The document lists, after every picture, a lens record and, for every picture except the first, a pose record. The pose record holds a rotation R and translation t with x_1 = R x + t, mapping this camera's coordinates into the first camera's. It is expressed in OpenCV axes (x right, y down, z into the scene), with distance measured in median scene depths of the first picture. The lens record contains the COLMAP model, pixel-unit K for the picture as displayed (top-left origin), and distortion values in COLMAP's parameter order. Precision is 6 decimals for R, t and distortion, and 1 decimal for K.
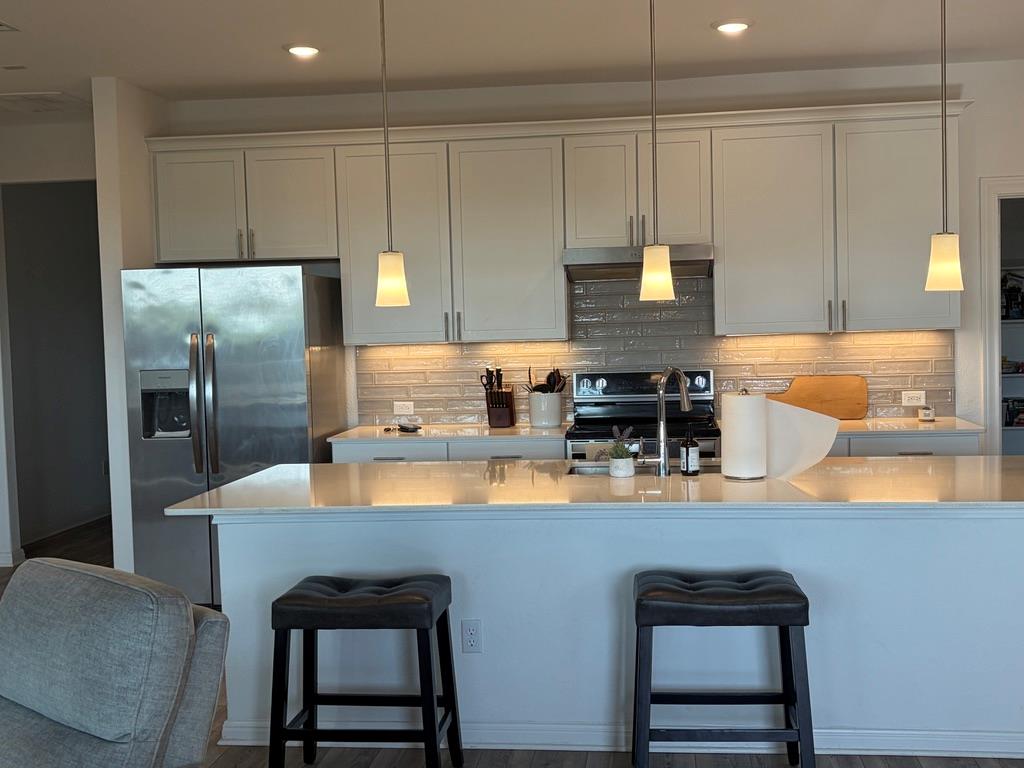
lens RADIAL K [[1206.8, 0, 512.0], [0, 1206.8, 384.0], [0, 0, 1]] dist [0.144881, 0.000527]
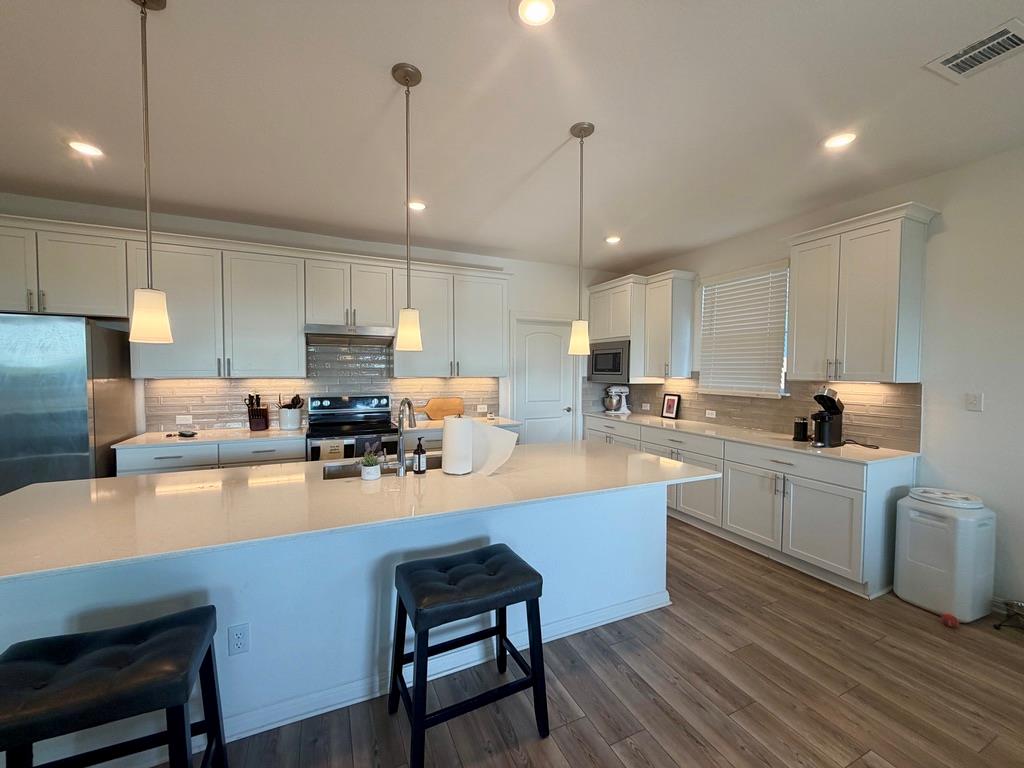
lens RADIAL K [[415.0, 0, 512.0], [0, 415.0, 384.0], [0, 0, 1]] dist [0.000848, 0.000235]
pose [[0.848961, 0.012986, 0.528297, -0.016145], [0.000033, 0.999697, -0.024626, -0.013121], [-0.528456, 0.020923, 0.848703, 0.347559]]
